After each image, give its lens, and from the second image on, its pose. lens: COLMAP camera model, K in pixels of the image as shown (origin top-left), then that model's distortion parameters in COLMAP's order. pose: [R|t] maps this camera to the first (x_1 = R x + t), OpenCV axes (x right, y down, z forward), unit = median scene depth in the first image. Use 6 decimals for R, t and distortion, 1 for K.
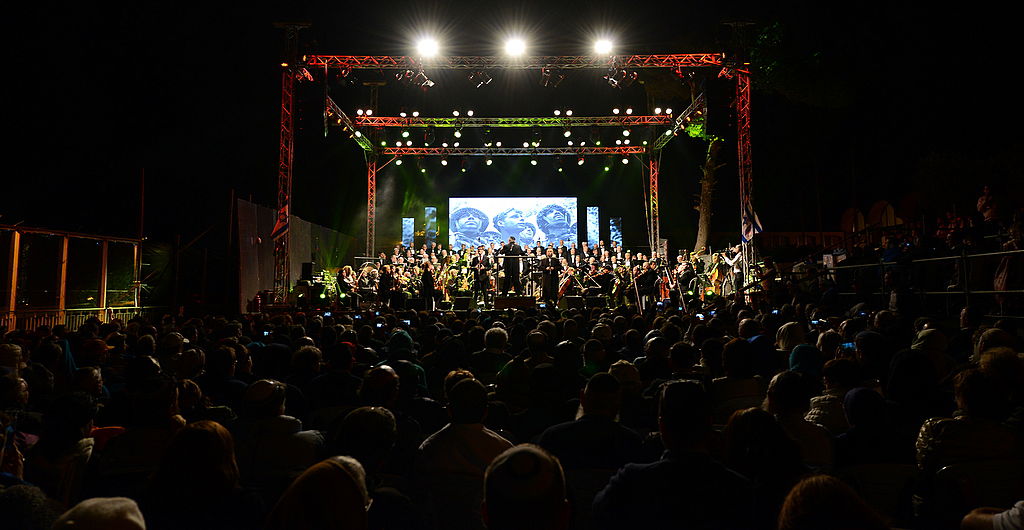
lens RADIAL K [[657.9, 0, 509.0], [0, 657.9, 263.7], [0, 0, 1]] dist [0.005032, 0.000229]
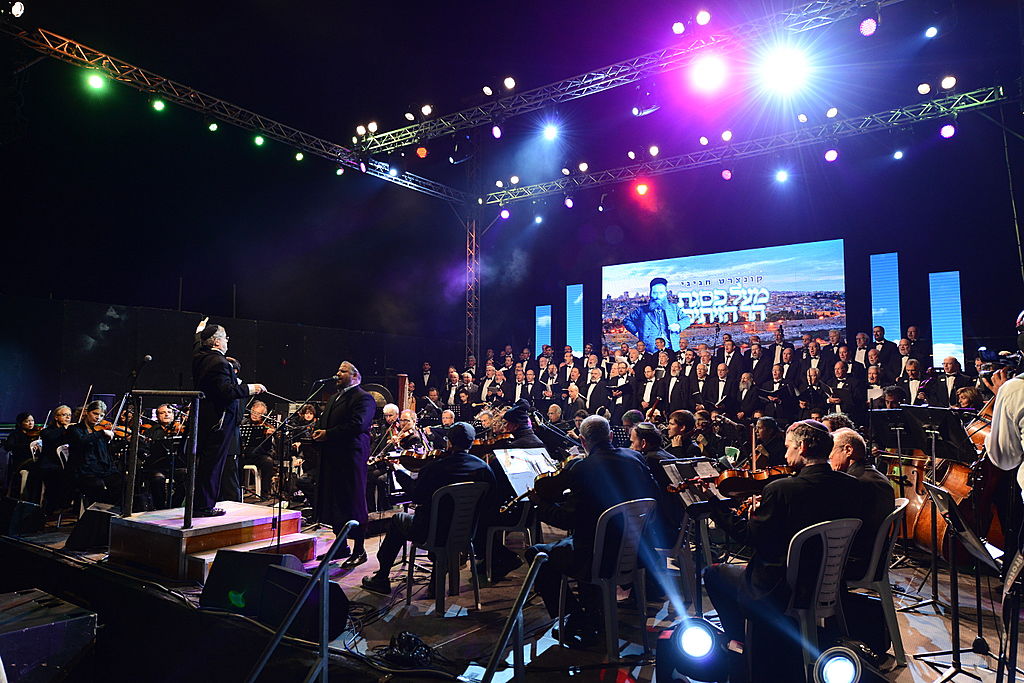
lens RADIAL K [[687.2, 0, 505.5], [0, 687.2, 339.0], [0, 0, 1]] dist [-0.001837, 0.003393]
pose [[0.804455, -0.034150, -0.593032, 0.204545], [0.007800, 0.998867, -0.046940, -0.010646], [0.593963, 0.033135, 0.803810, 0.505015]]
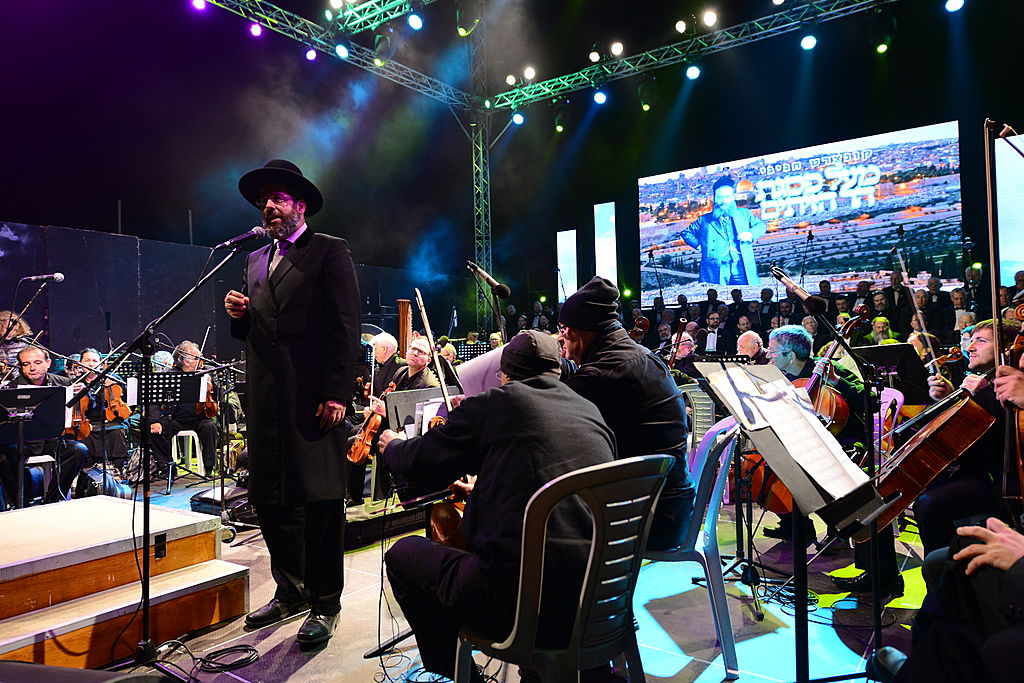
lens RADIAL K [[687.2, 0, 507.0], [0, 687.2, 339.7], [0, 0, 1]] dist [-0.001837, 0.003393]
pose [[0.807326, -0.021909, -0.589699, 0.128471], [0.038734, 0.999123, 0.015909, 0.003847], [0.588833, -0.035685, 0.807466, 0.579091]]
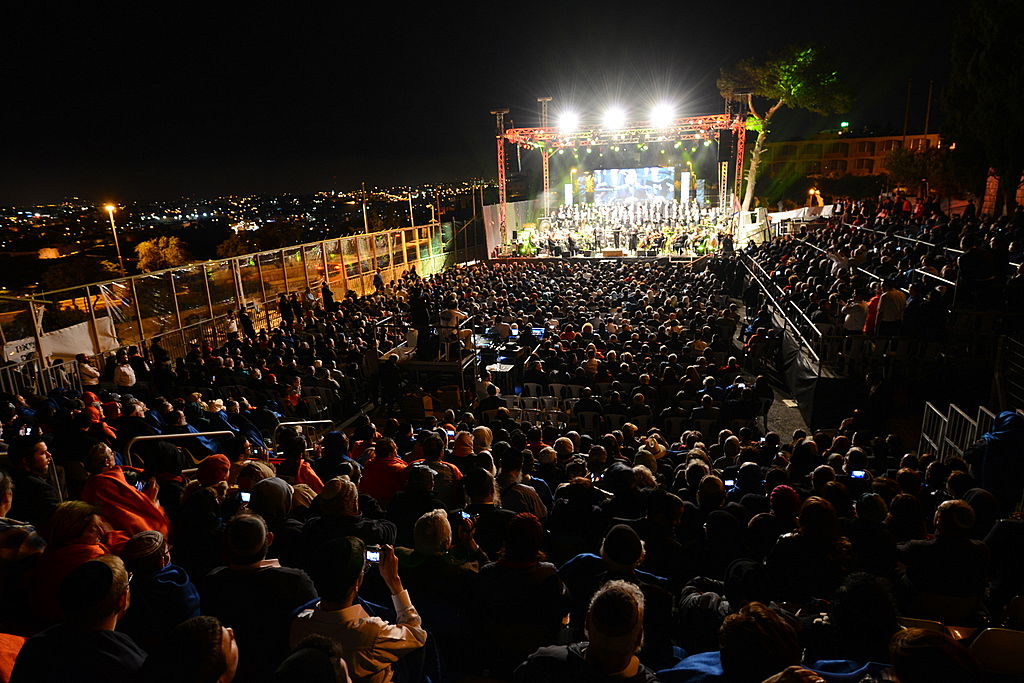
lens RADIAL K [[612.6, 0, 512.6], [0, 612.6, 341.6], [0, 0, 1]] dist [0.000115, 0.000004]
pose [[0.961127, 0.043248, -0.272698, 0.151762], [0.043099, 0.952050, 0.302892, -0.170032], [0.272721, -0.302871, 0.913177, -0.579800]]
